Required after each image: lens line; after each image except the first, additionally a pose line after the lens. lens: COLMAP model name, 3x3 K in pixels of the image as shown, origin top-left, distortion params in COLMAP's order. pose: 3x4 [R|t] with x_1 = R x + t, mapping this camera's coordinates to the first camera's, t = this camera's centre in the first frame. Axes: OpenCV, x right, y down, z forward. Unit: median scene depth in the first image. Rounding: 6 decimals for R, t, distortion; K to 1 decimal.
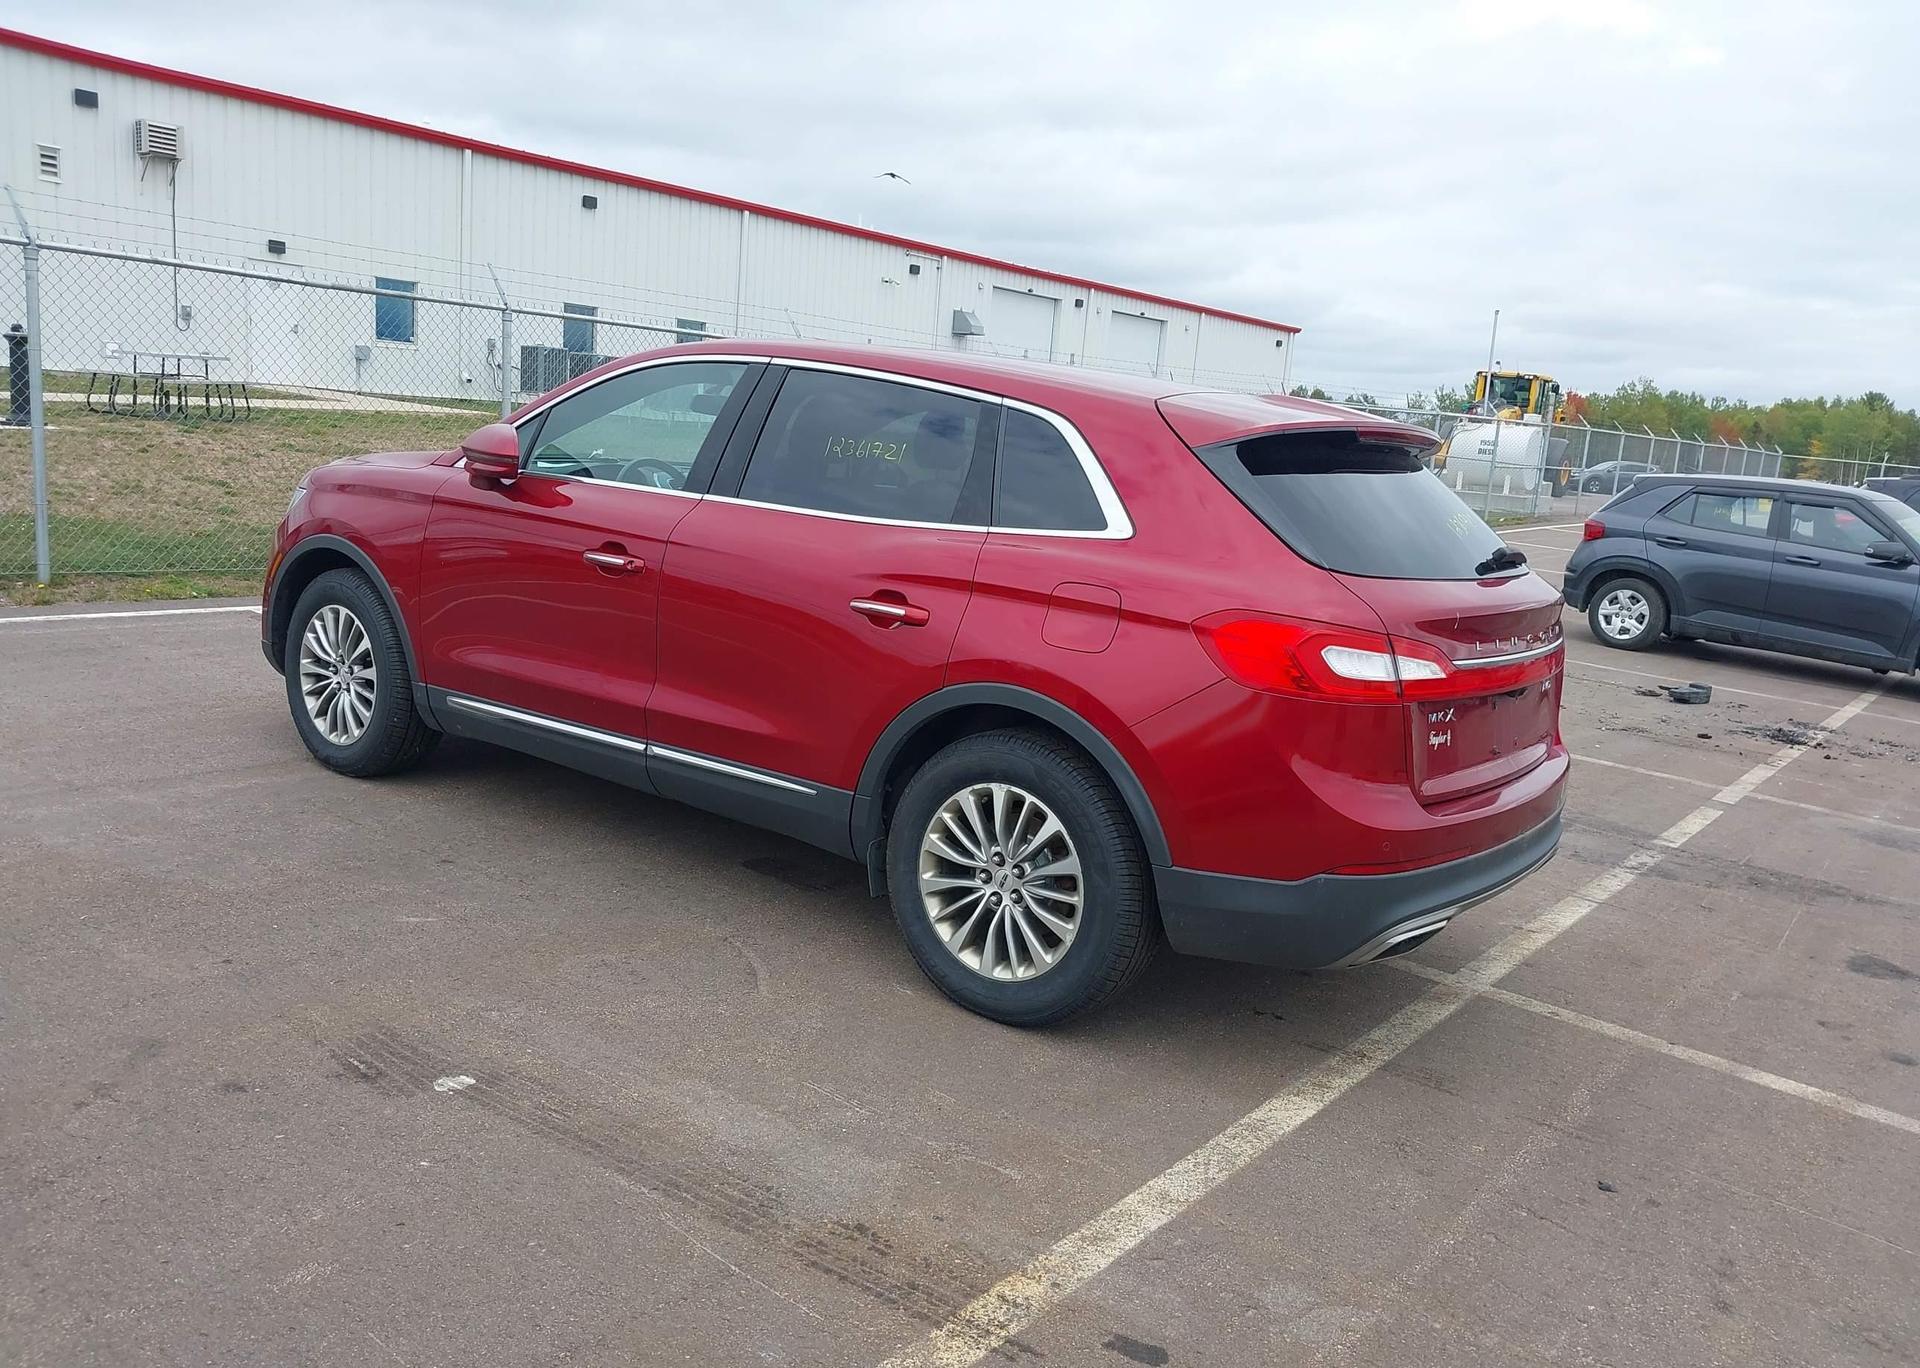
lens RADIAL K [[1506.4, 0, 968.0], [0, 1506.4, 681.8], [0, 0, 1]] dist [0.046755, -0.067746]
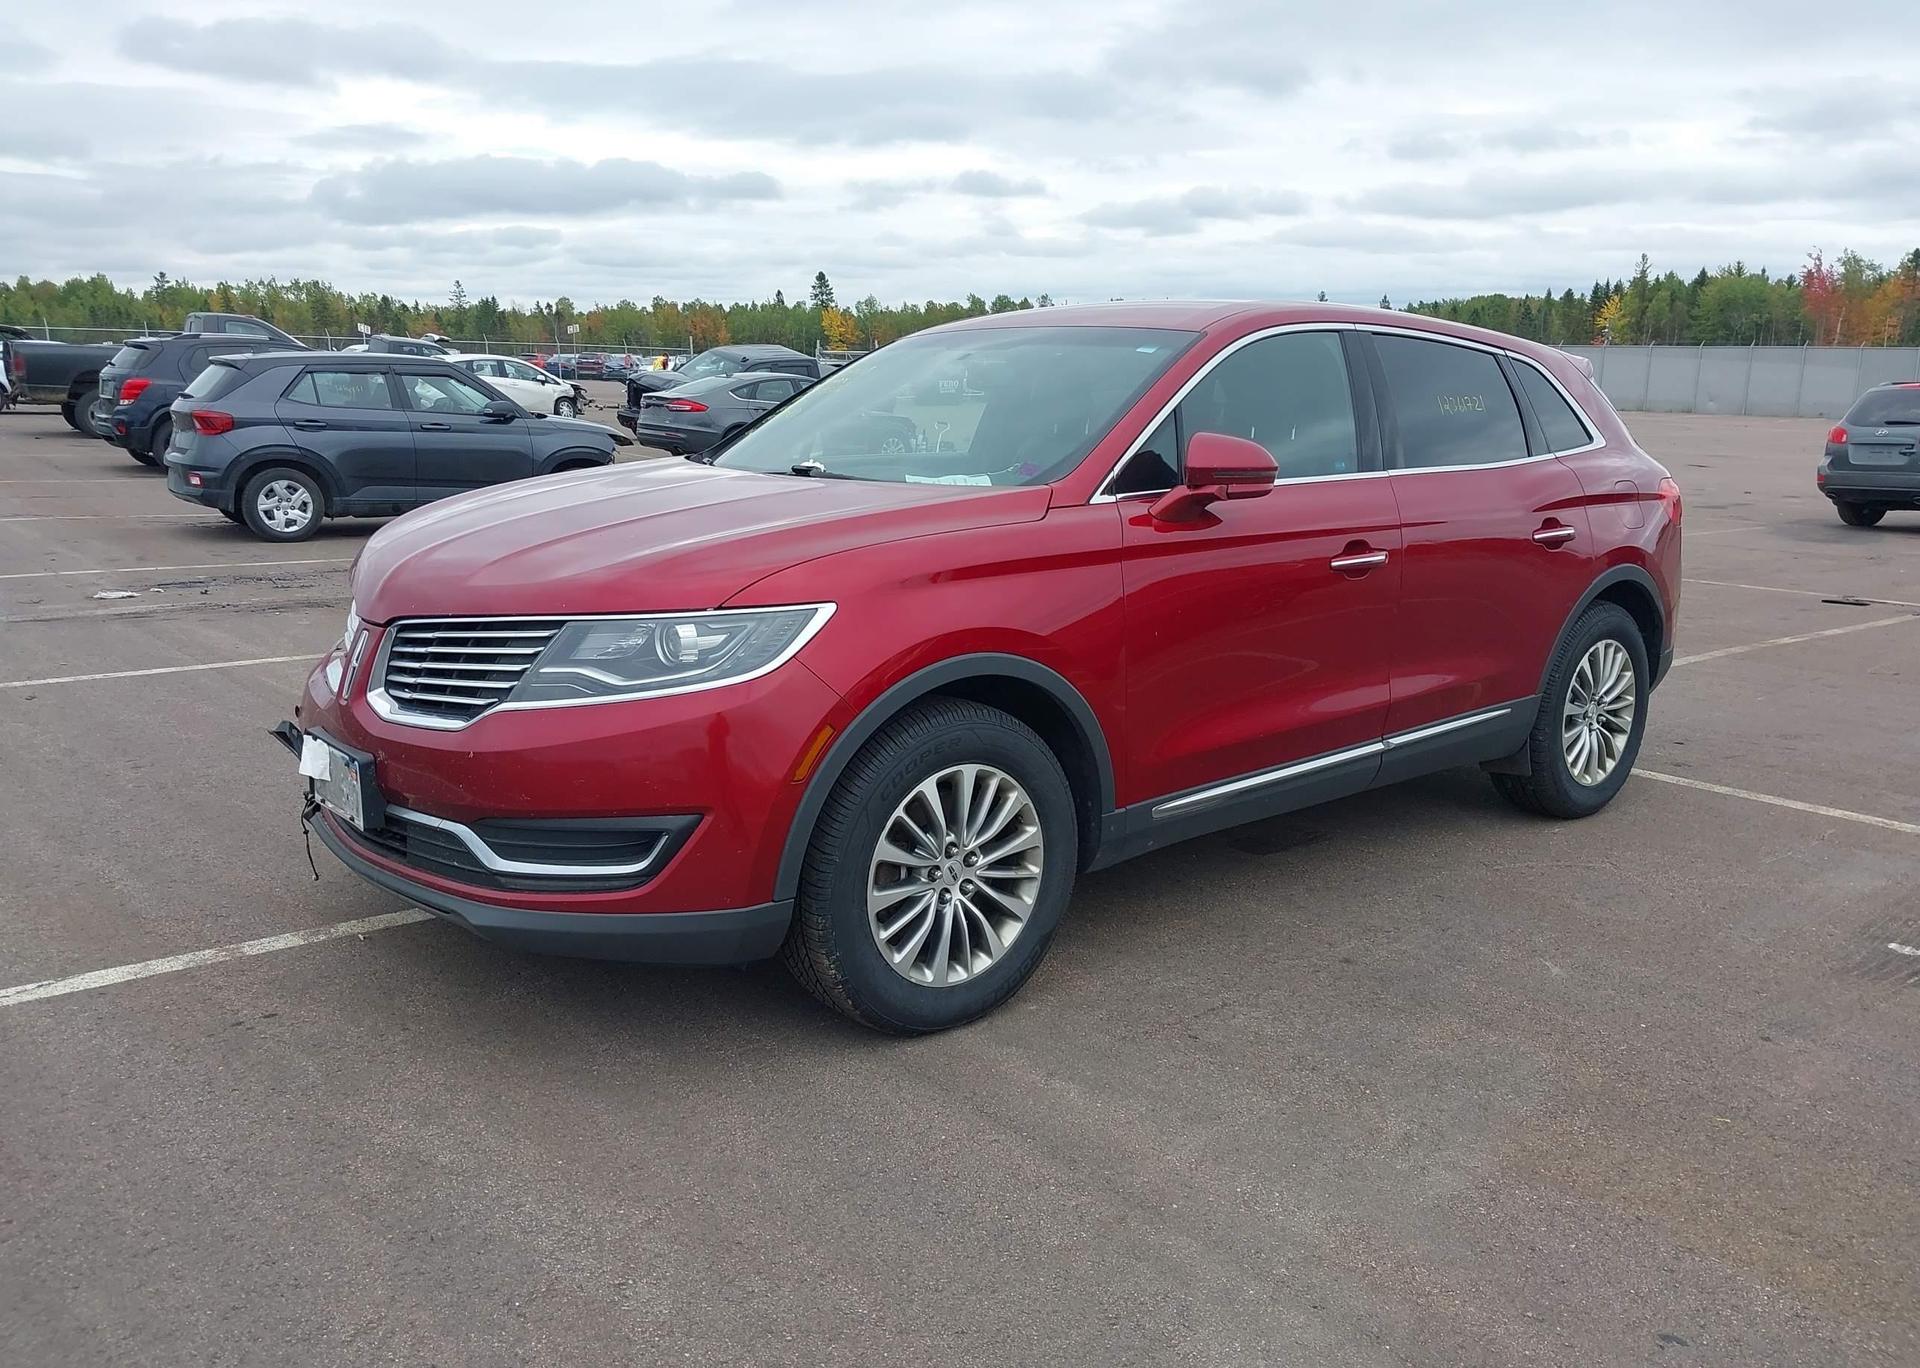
lens RADIAL K [[1506.4, 0, 955.1], [0, 1506.4, 686.2], [0, 0, 1]] dist [0.046755, -0.067746]
pose [[0.234238, -0.281675, 0.930479, -1.036444], [0.178660, 0.953278, 0.243601, -0.244493], [-0.955622, 0.109179, 0.273618, 0.886926]]
